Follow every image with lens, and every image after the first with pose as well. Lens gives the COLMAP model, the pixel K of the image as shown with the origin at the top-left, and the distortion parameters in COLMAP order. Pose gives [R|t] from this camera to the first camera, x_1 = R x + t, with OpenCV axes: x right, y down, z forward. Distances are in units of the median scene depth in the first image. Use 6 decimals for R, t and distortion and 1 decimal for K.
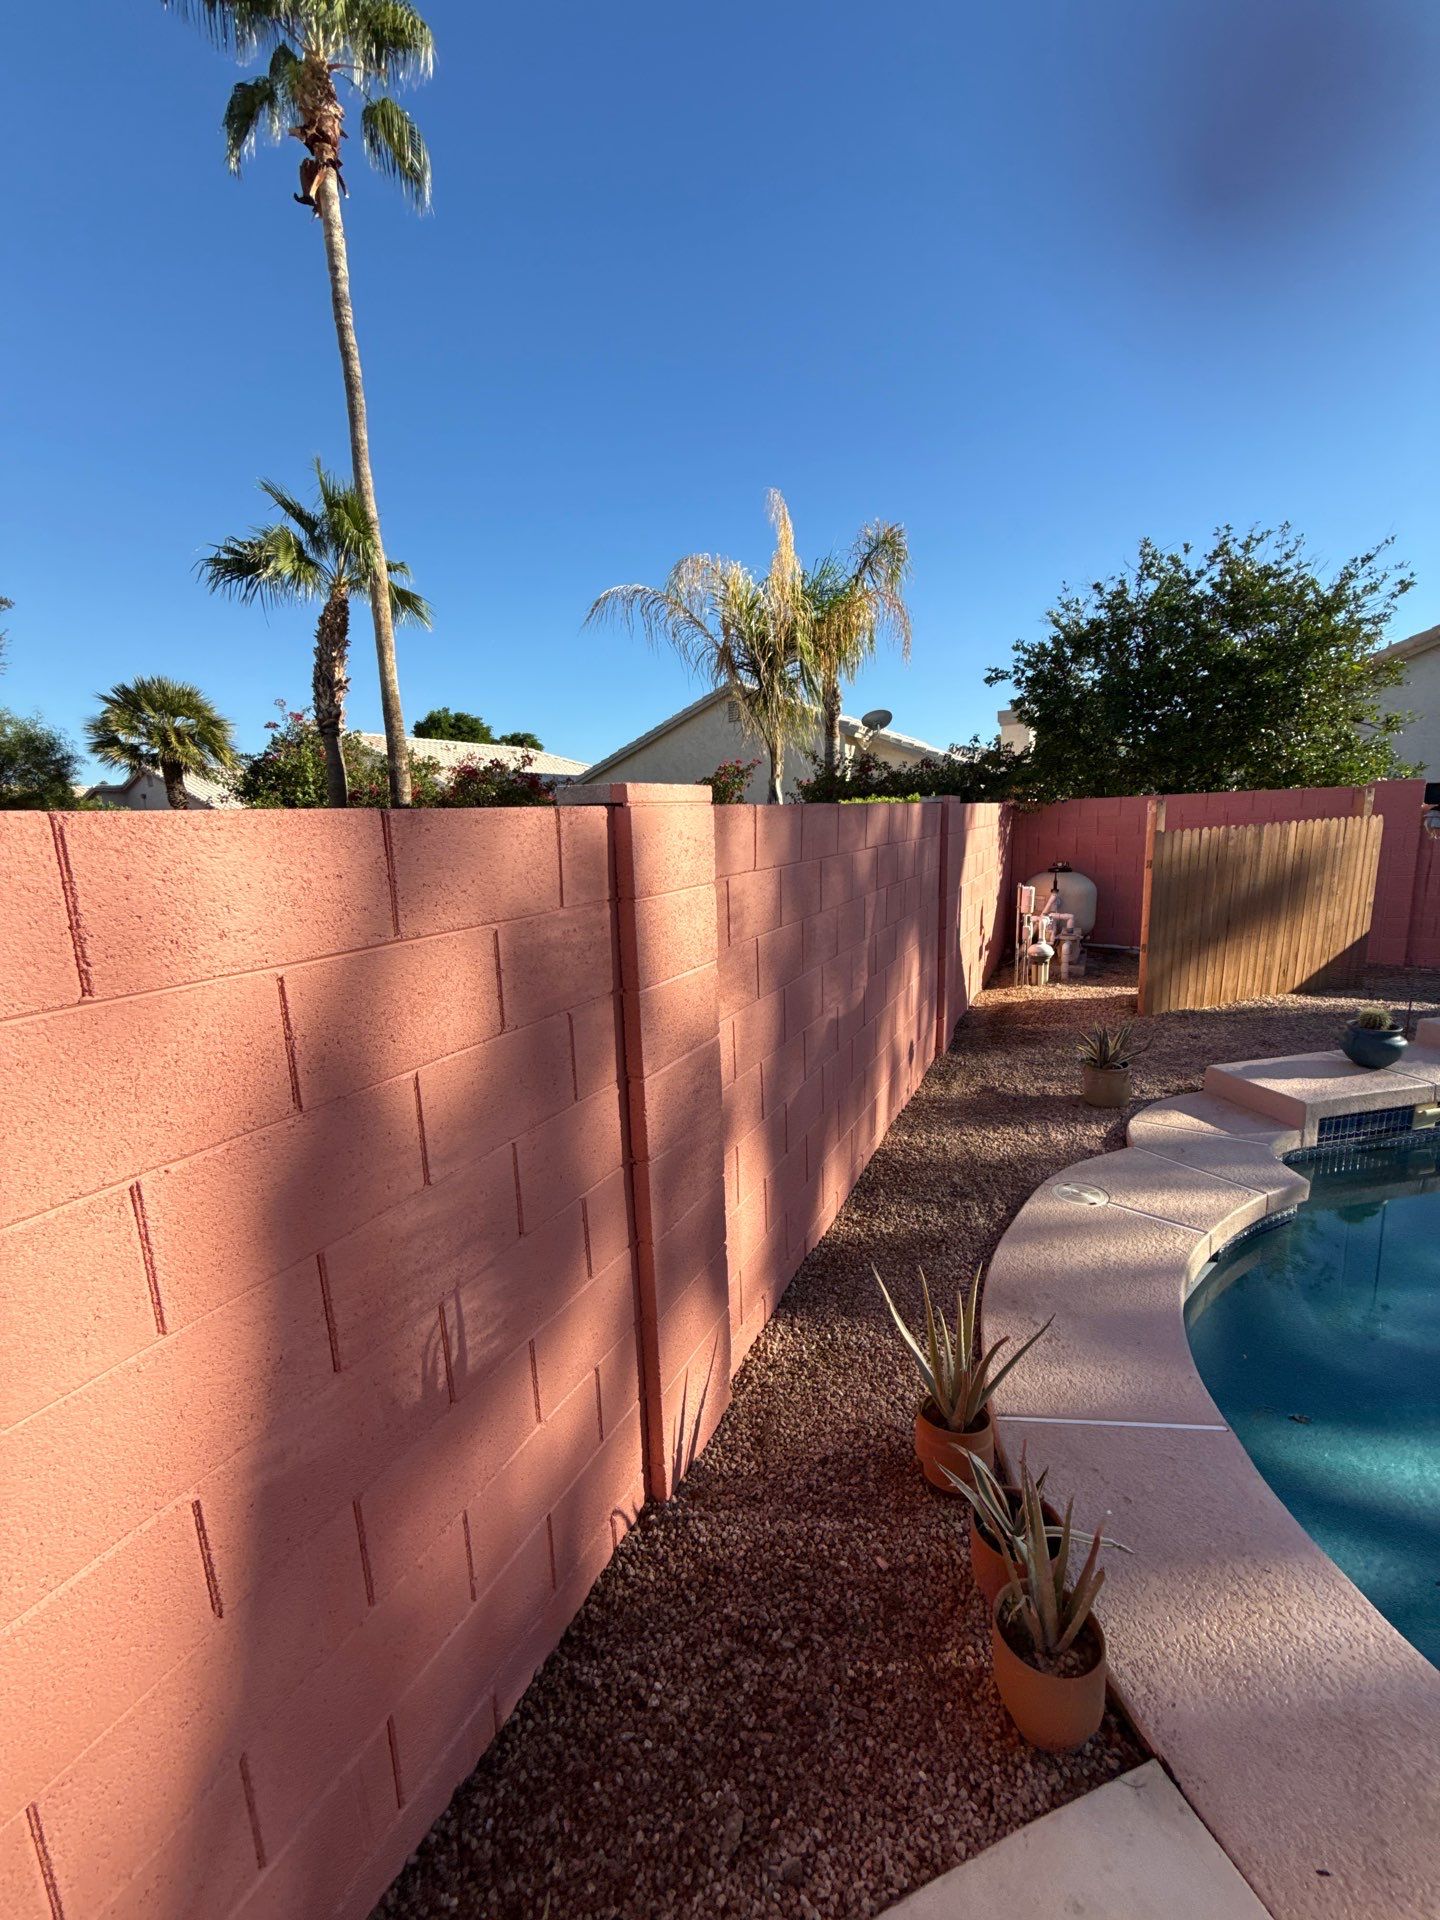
lens RADIAL K [[758.6, 0, 720.0], [0, 758.6, 960.0], [0, 0, 1]] dist [-0.000663, 0.000218]
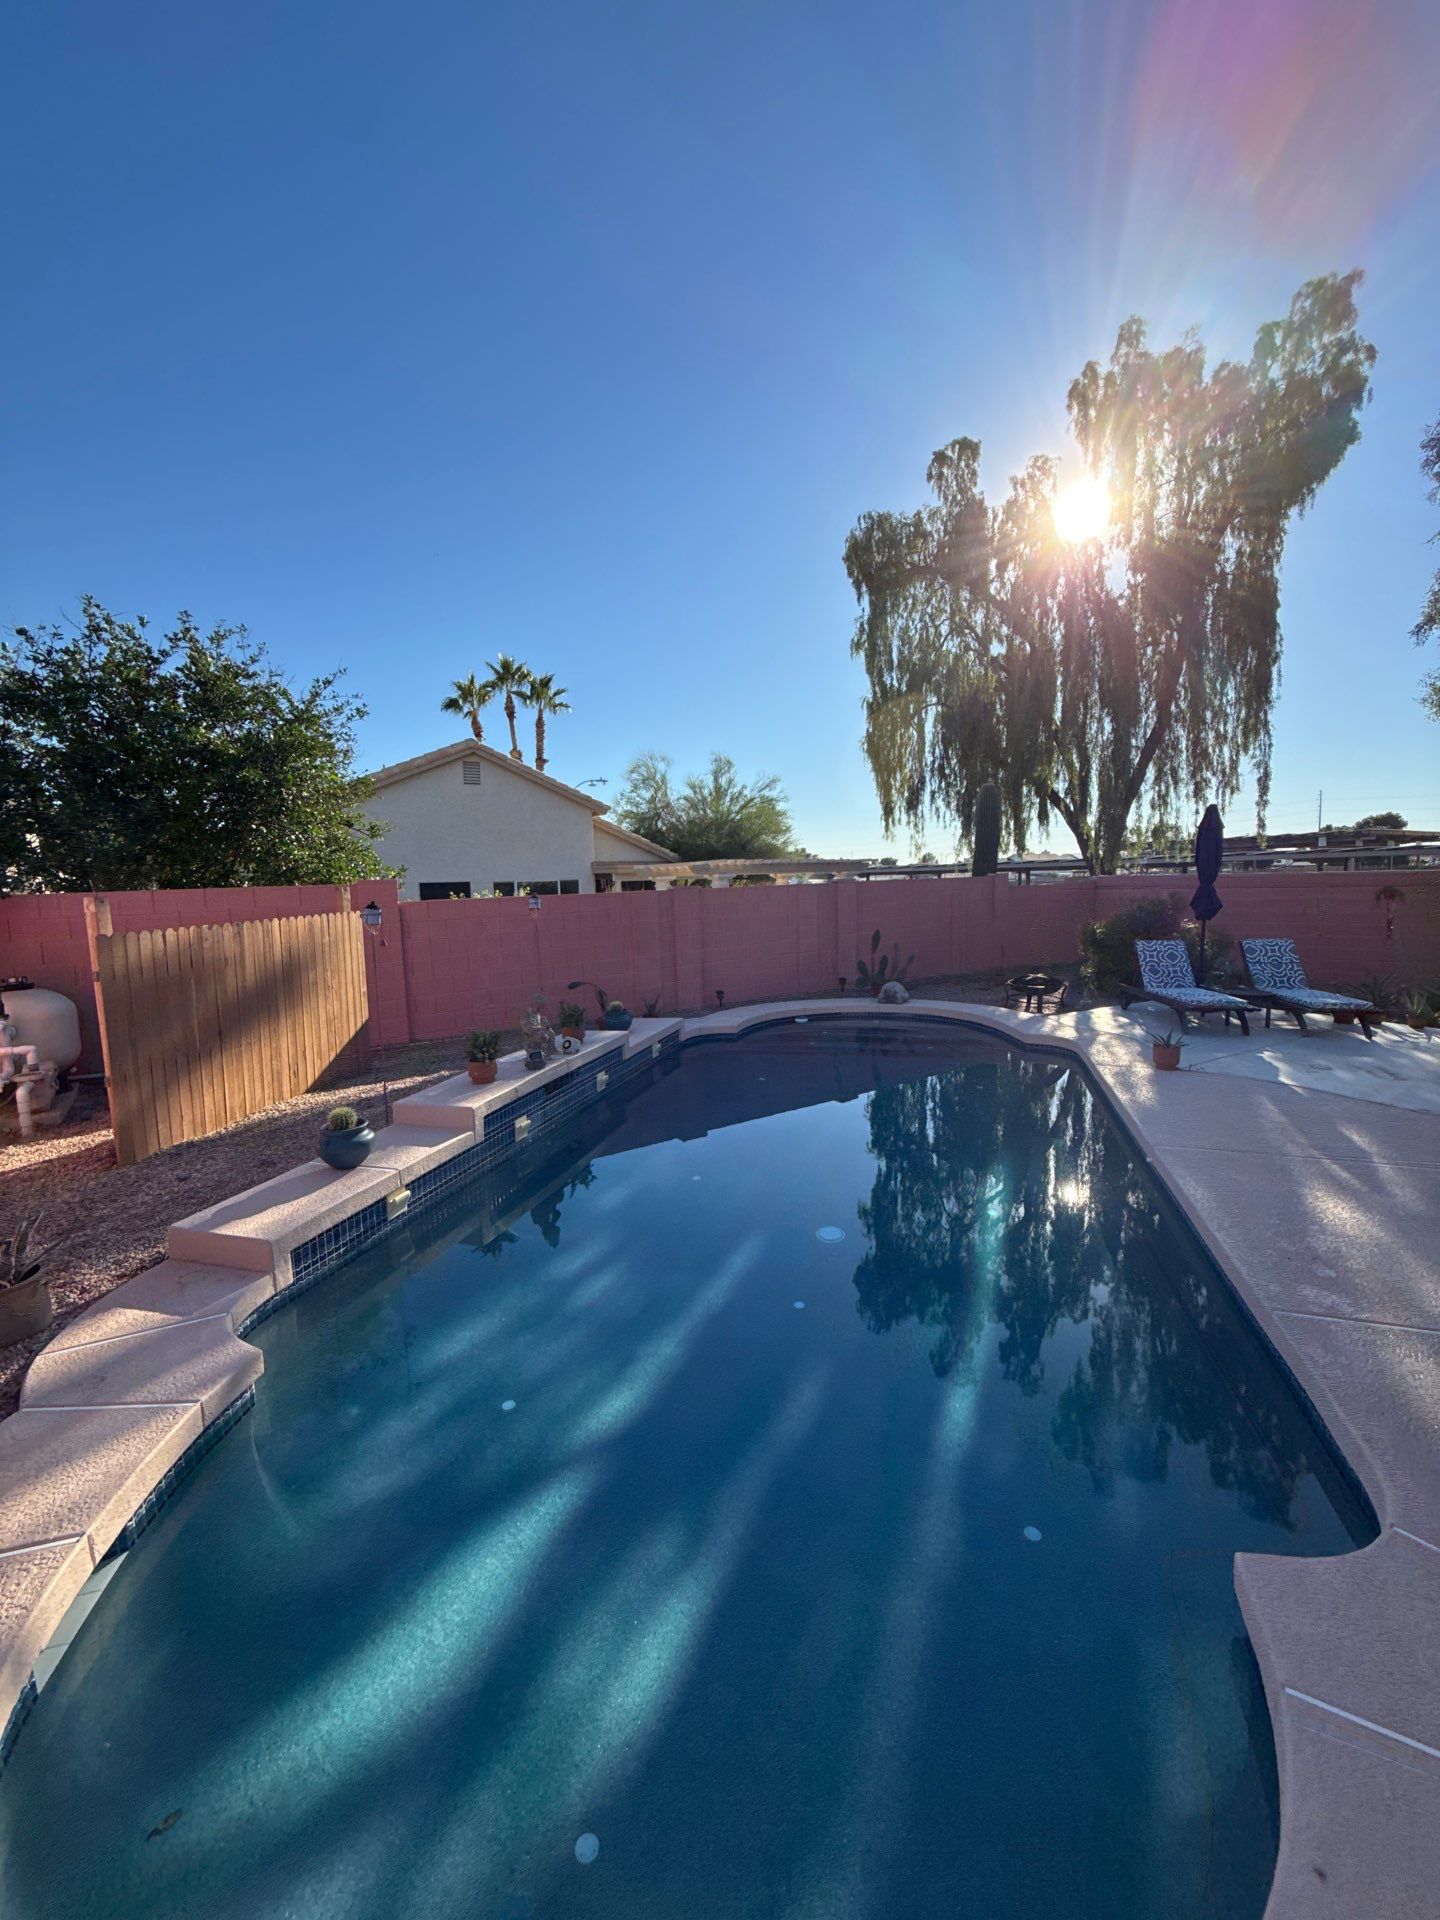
lens RADIAL K [[742.5, 0, 720.0], [0, 742.5, 960.0], [0, 0, 1]] dist [-0.000862, 0.000006]
pose [[0.480410, -0.071476, 0.874126, 0.195734], [0.174481, 0.984540, -0.015388, -0.017153], [-0.859513, 0.159911, 0.485455, 0.059051]]
